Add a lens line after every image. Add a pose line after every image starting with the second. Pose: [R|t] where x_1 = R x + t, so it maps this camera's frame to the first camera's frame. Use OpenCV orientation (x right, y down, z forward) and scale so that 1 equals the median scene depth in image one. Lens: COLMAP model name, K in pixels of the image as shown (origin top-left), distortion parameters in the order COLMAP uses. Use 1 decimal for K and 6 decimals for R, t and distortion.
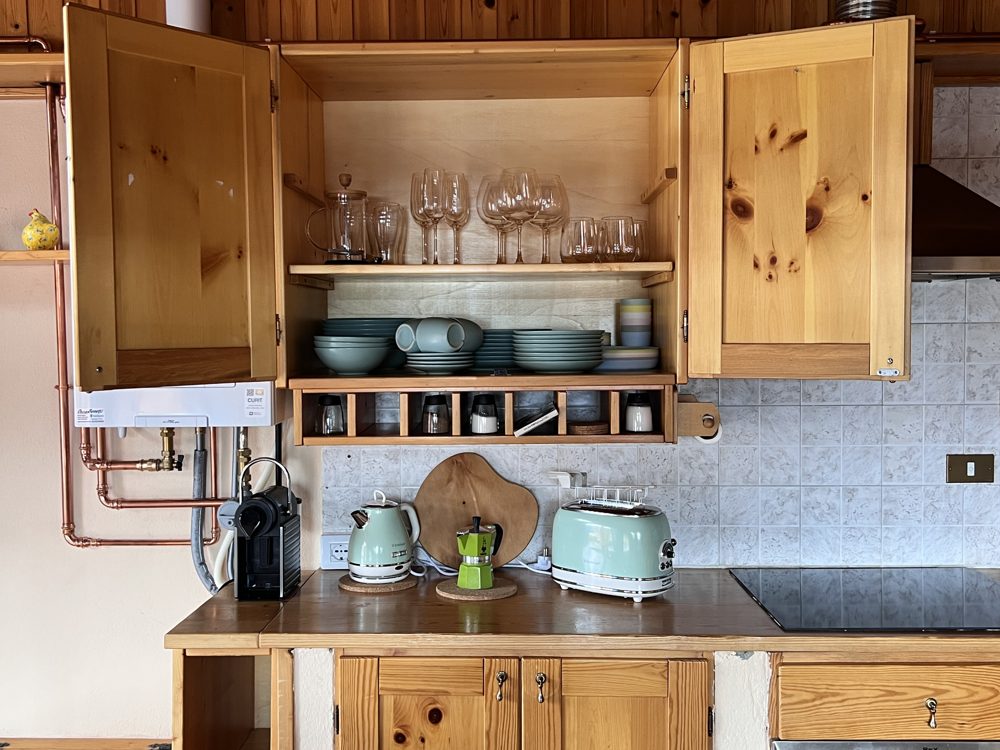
lens RADIAL K [[743.5, 0, 503.5], [0, 743.5, 357.5], [0, 0, 1]] dist [0.001059, -0.015618]
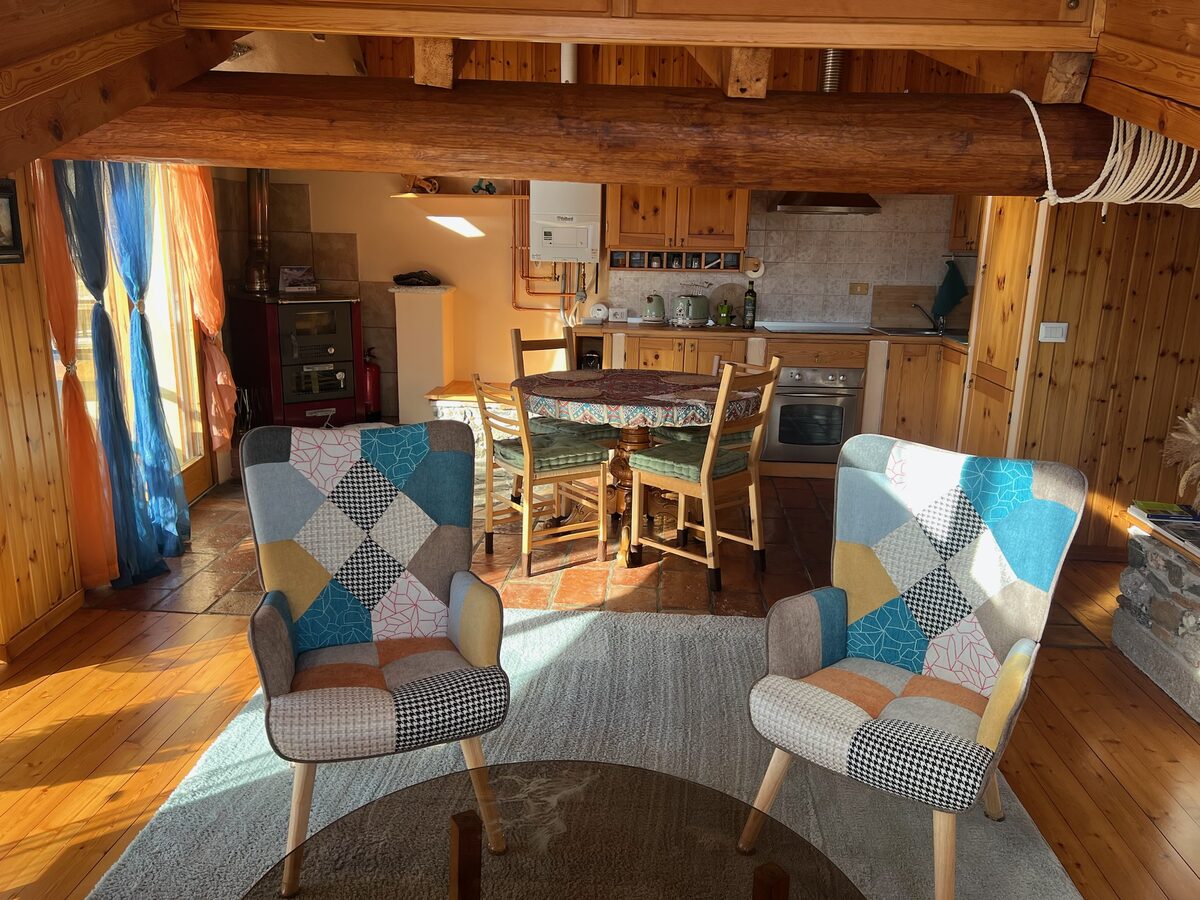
lens RADIAL K [[892.3, 0, 604.2], [0, 892.3, 429.0], [0, 0, 1]] dist [0.001059, -0.015618]
pose [[0.999279, 0.030883, -0.022083, -0.175810], [-0.026314, 0.982664, 0.183518, 0.081431], [0.027367, -0.182804, 0.982768, -2.181618]]
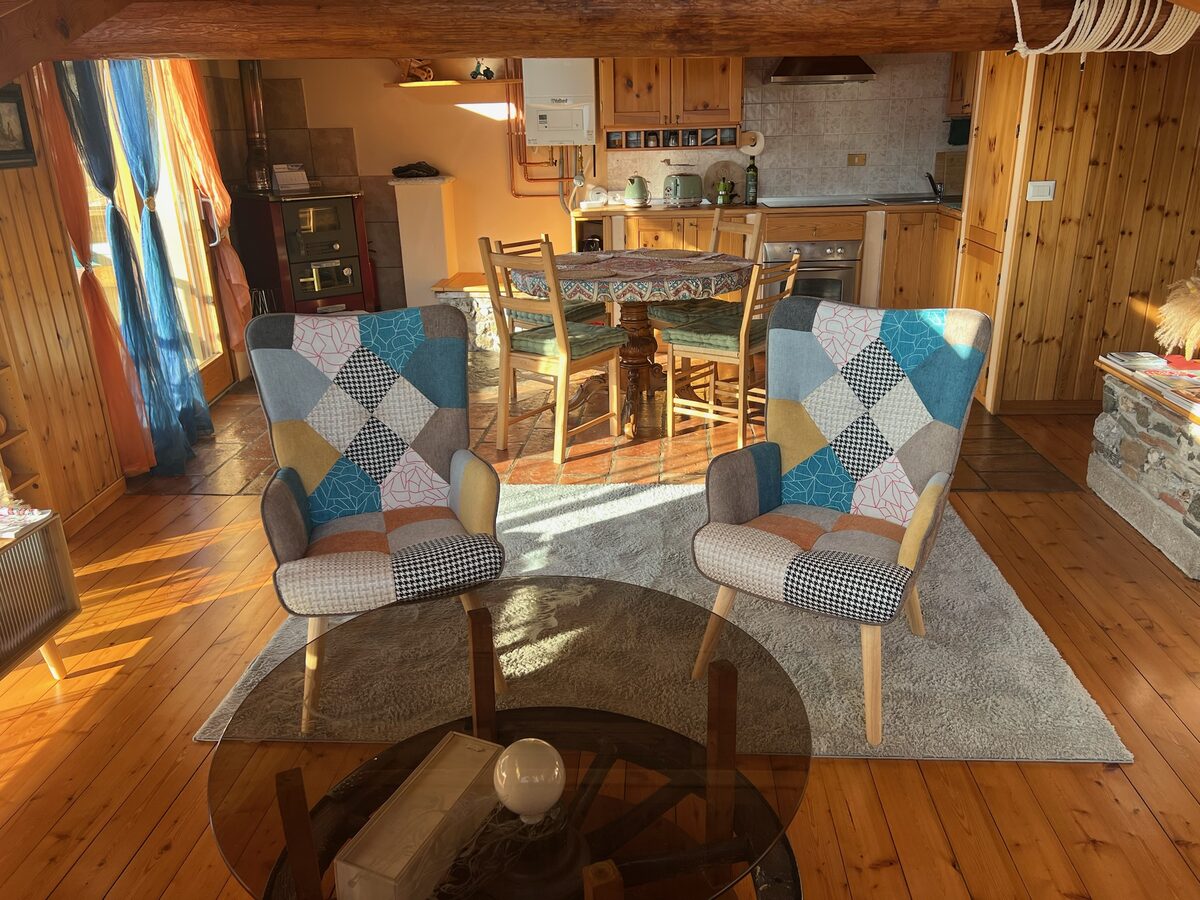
lens RADIAL K [[892.3, 0, 604.2], [0, 892.3, 429.0], [0, 0, 1]] dist [0.001059, -0.015618]
pose [[0.999257, -0.008719, -0.037542, -0.143183], [0.019515, 0.954445, 0.297747, 0.101913], [0.033236, -0.298258, 0.953906, -2.278833]]
